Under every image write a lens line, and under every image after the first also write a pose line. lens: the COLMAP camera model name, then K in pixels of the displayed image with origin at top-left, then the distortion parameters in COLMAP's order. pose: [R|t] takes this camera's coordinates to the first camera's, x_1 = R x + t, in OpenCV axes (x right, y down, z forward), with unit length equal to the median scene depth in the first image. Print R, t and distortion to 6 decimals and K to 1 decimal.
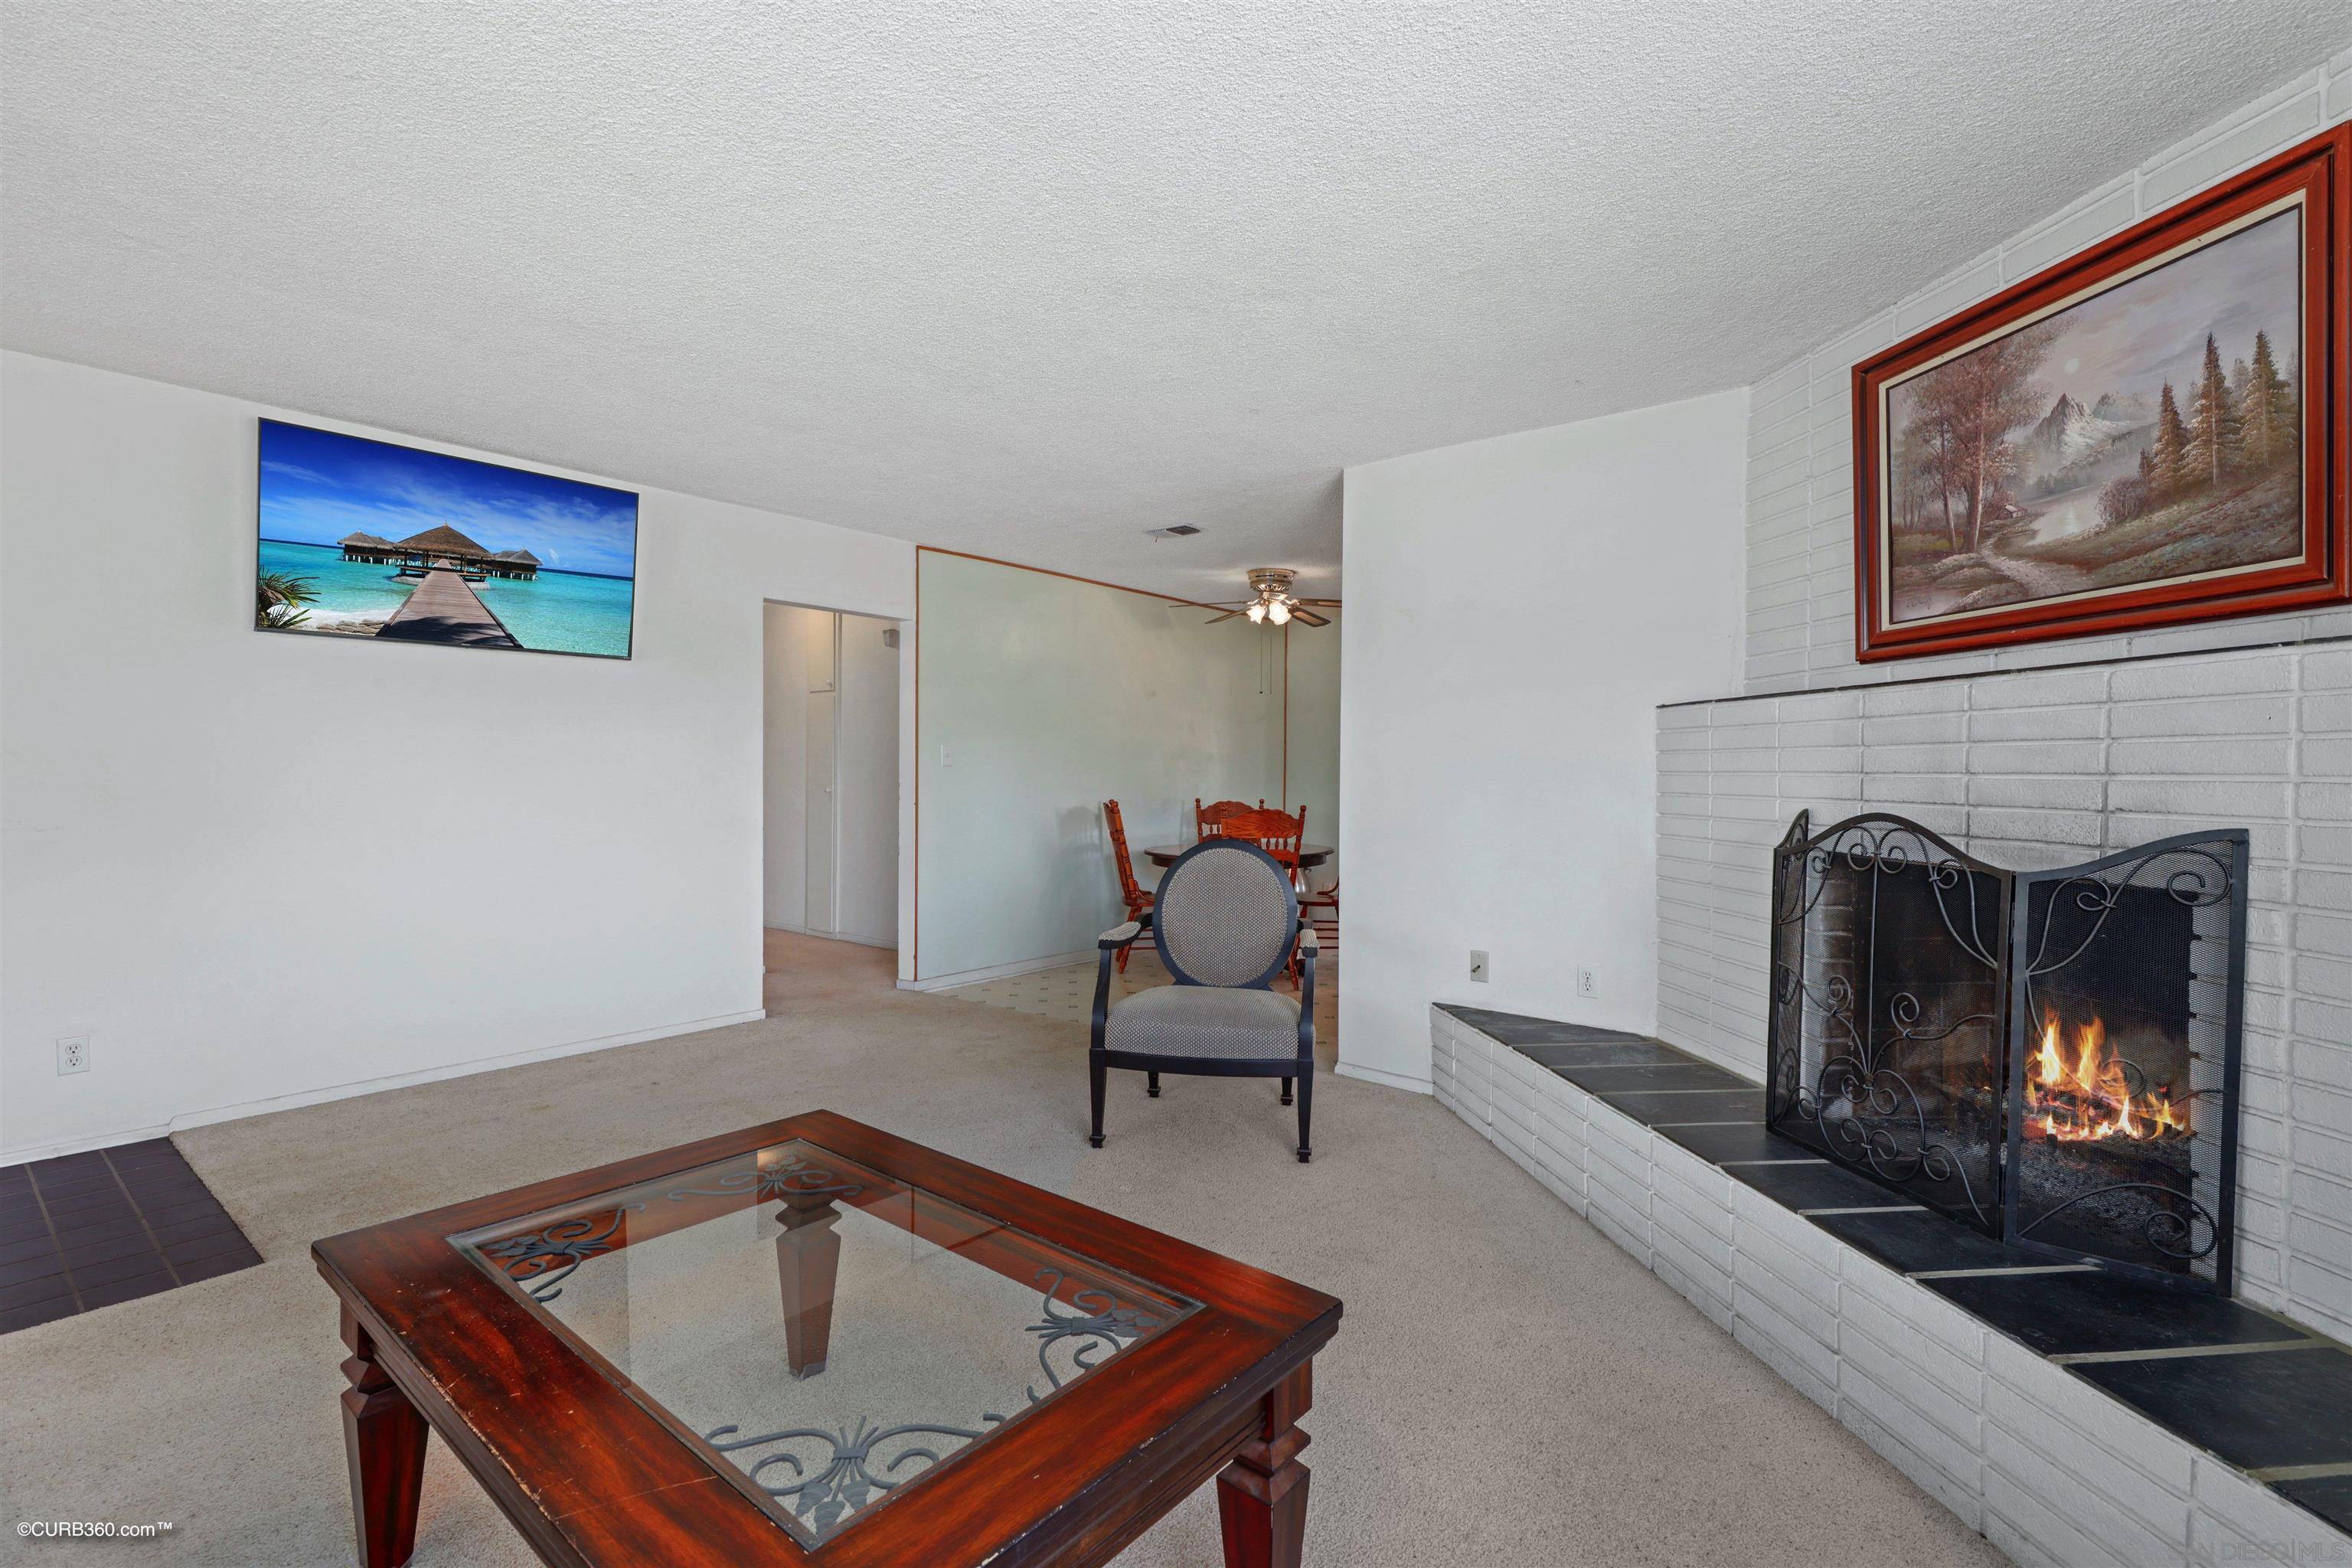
lens RADIAL K [[1061.7, 0, 1188.2], [0, 1061.7, 782.4], [0, 0, 1]] dist [0.000346, 0.000020]
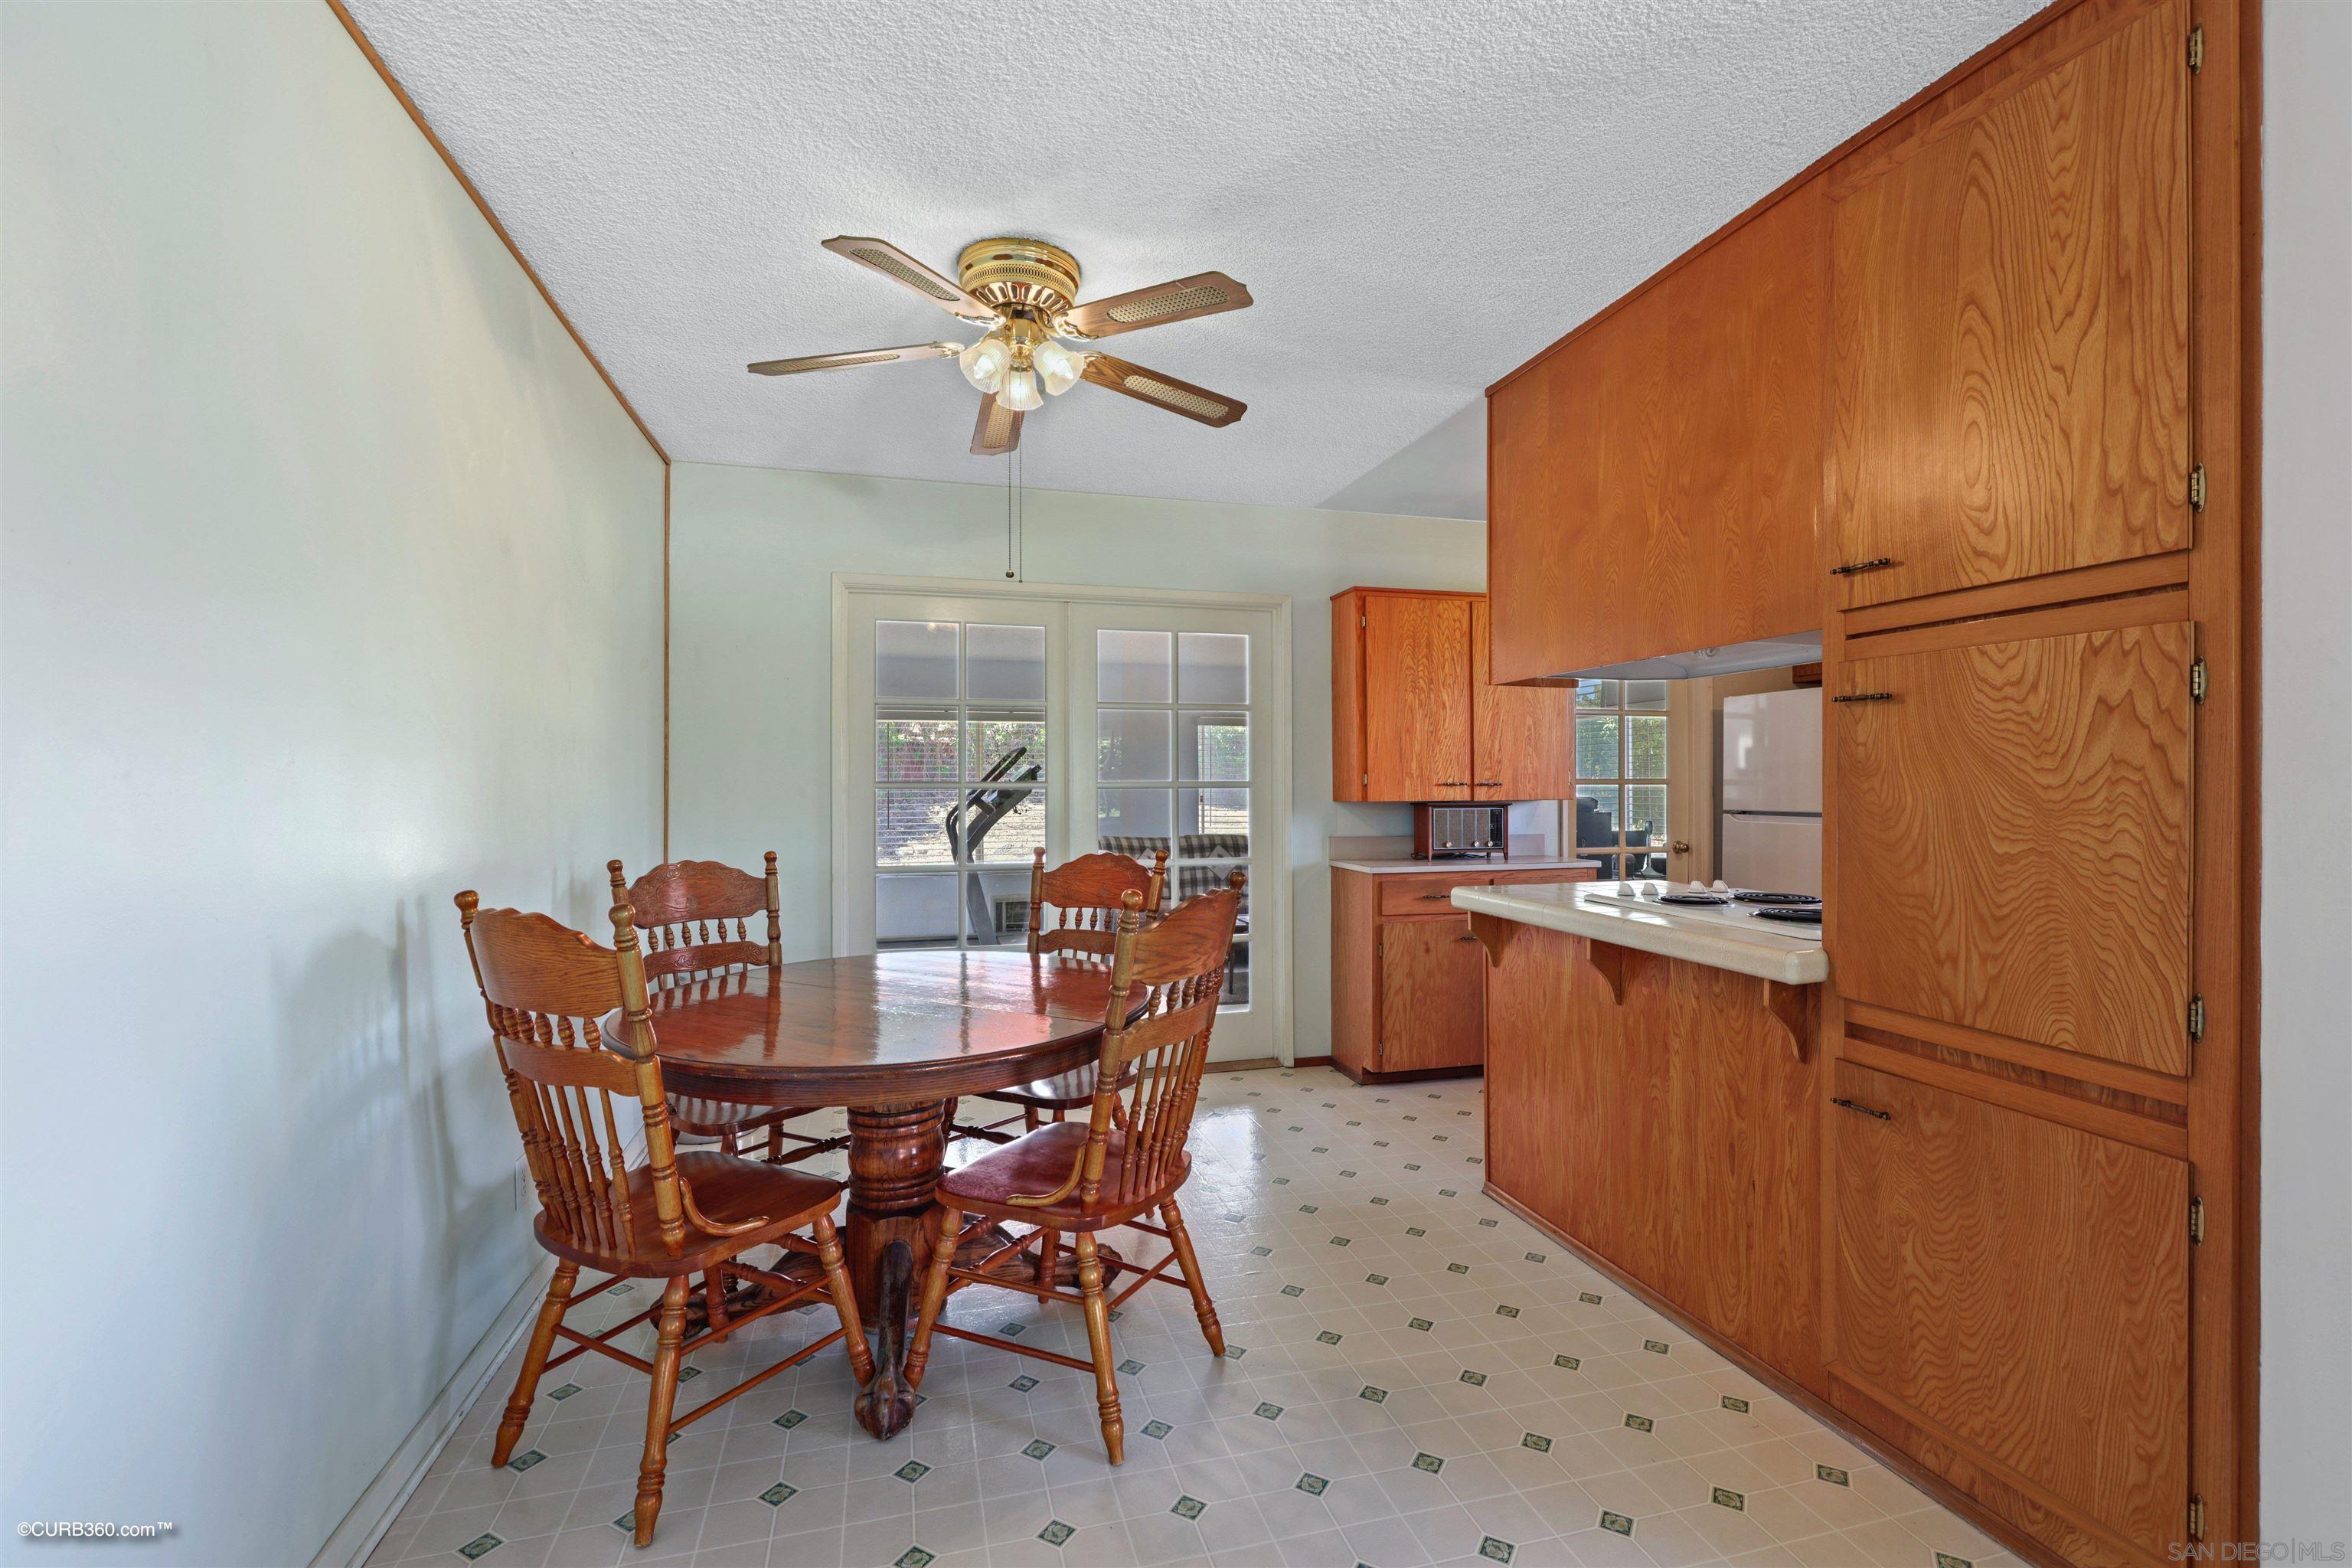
lens RADIAL K [[1051.0, 0, 1181.6], [0, 1051.0, 766.8], [0, 0, 1]] dist [0.001337, -0.000037]
pose [[0.582912, 0.006107, 0.812513, -0.519920], [0.013400, 0.999764, -0.017127, -0.025659], [-0.812425, 0.020871, 0.582692, 1.966795]]
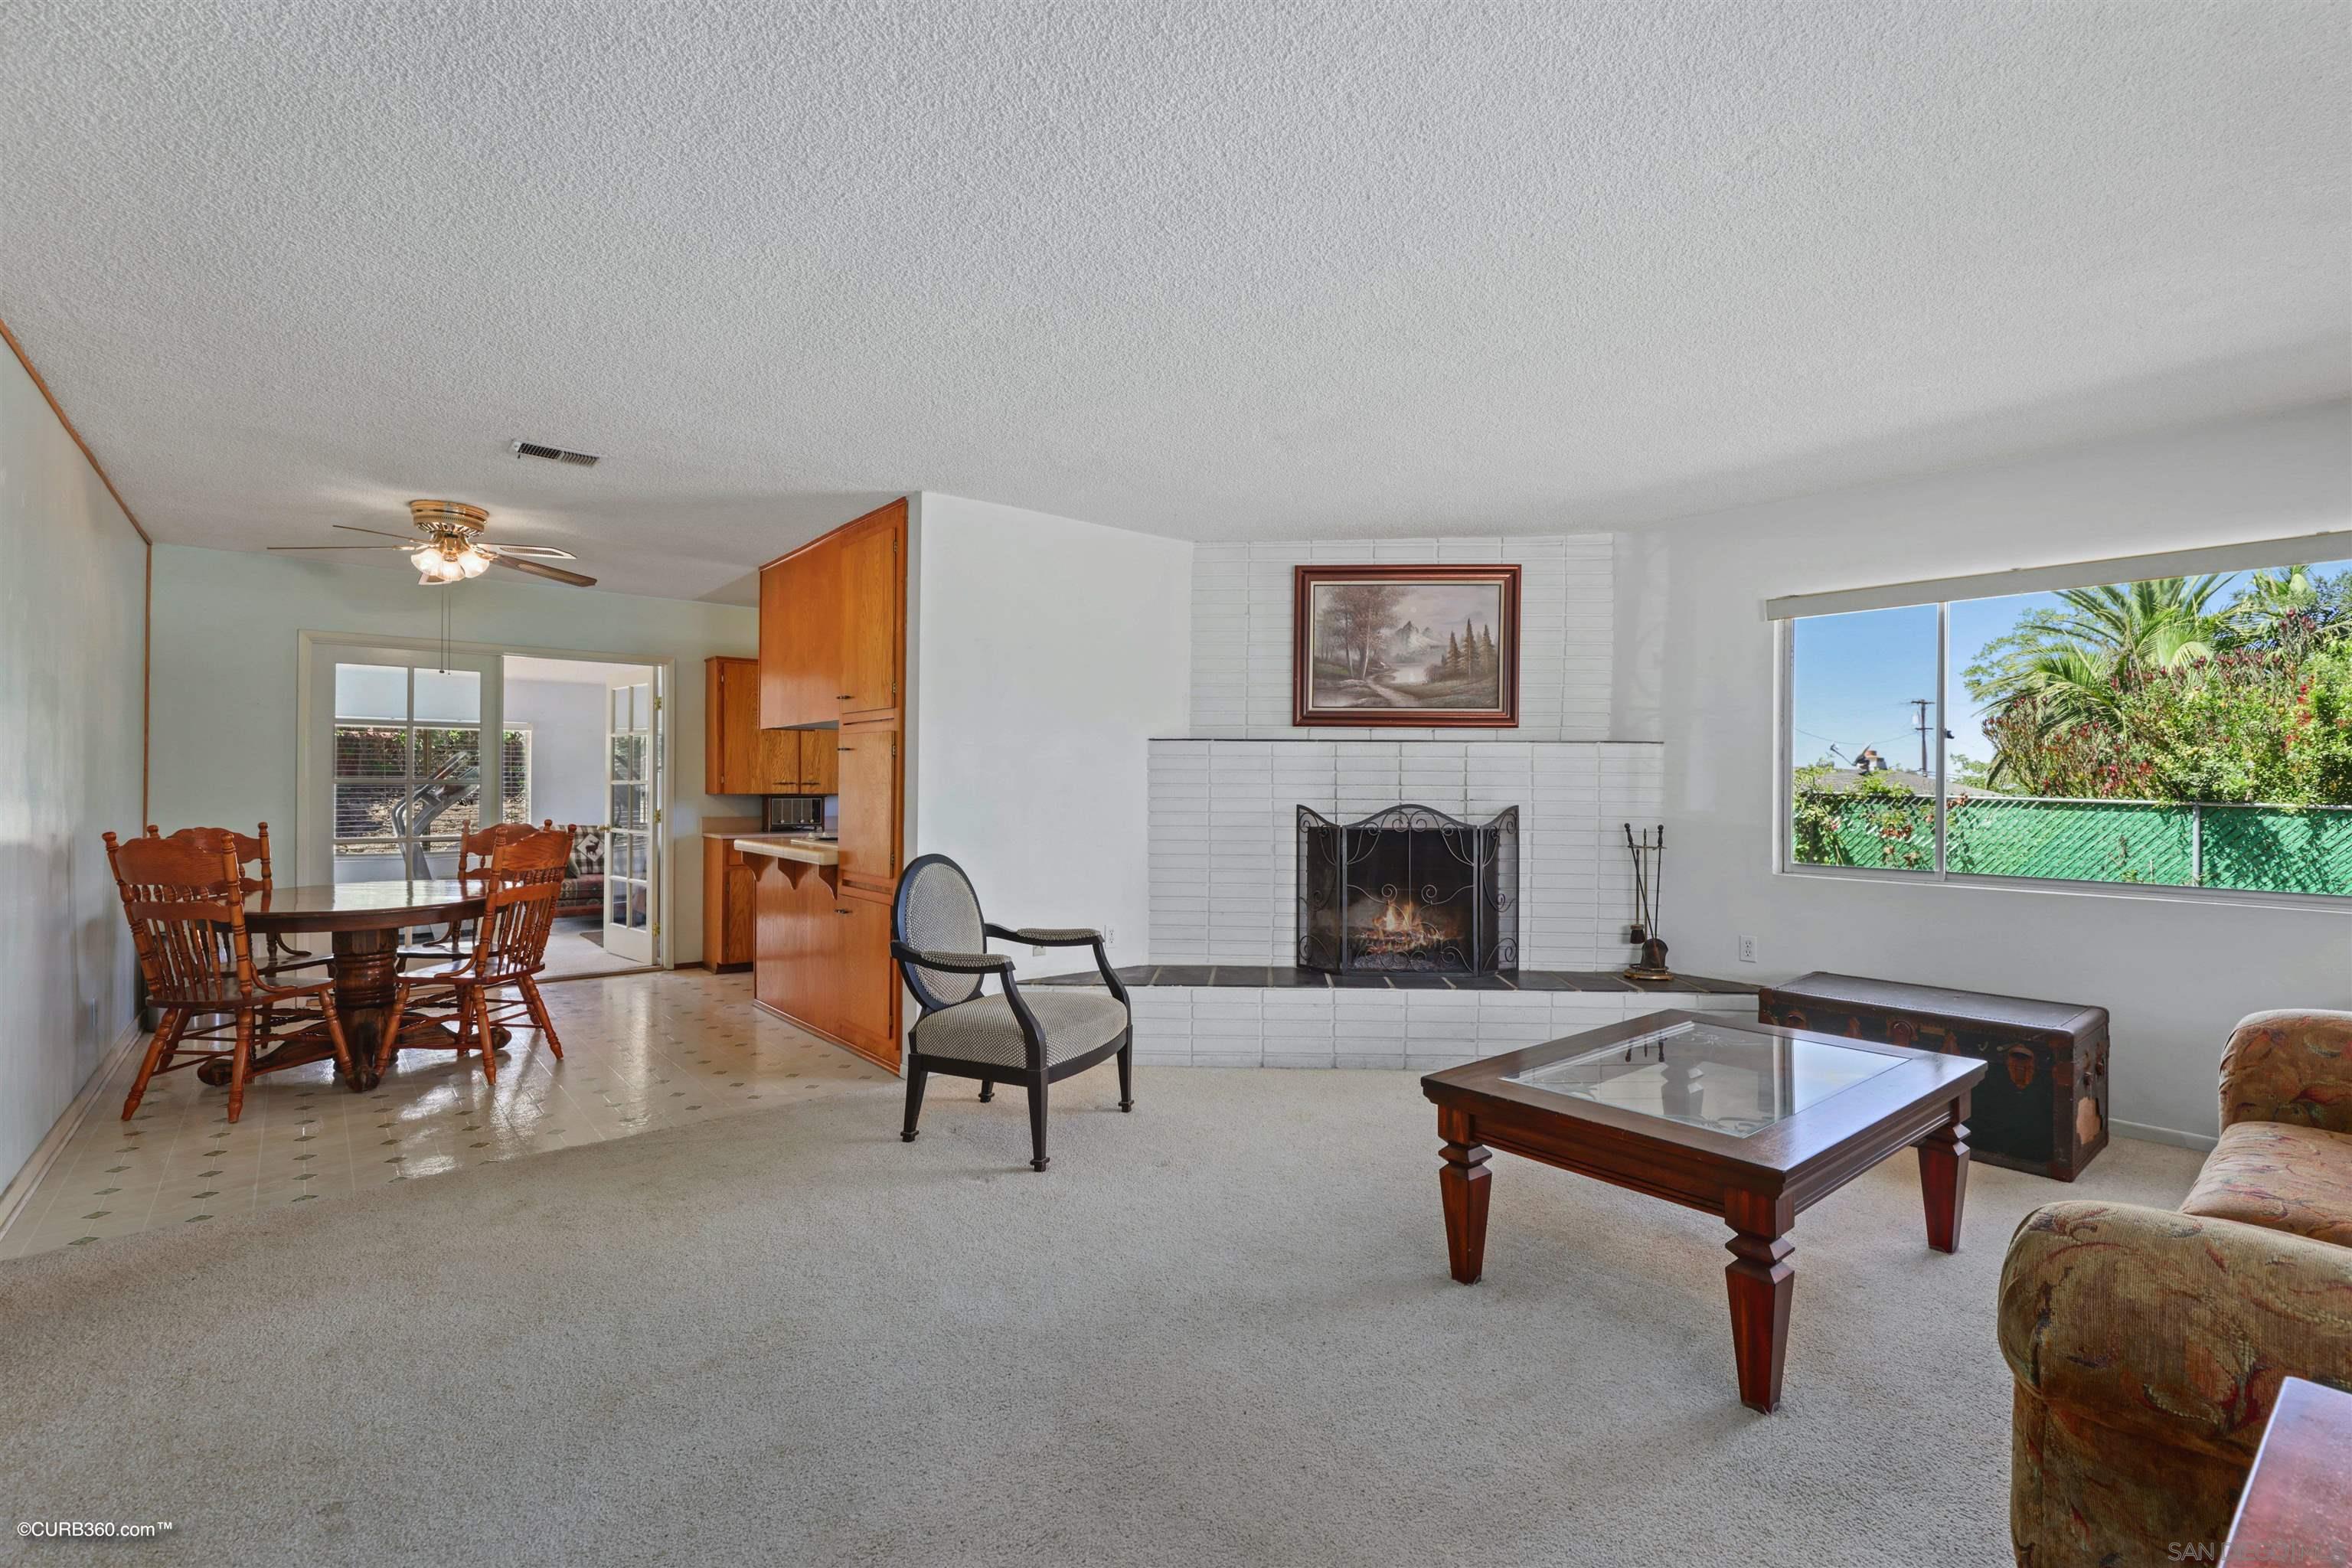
lens RADIAL K [[1061.7, 0, 1188.2], [0, 1061.7, 782.4], [0, 0, 1]] dist [0.000346, 0.000020]
pose [[0.192234, -0.002296, 0.981346, -1.441585], [0.006190, 0.999980, 0.001128, -0.019536], [-0.981330, 0.005858, 0.192245, 0.971316]]
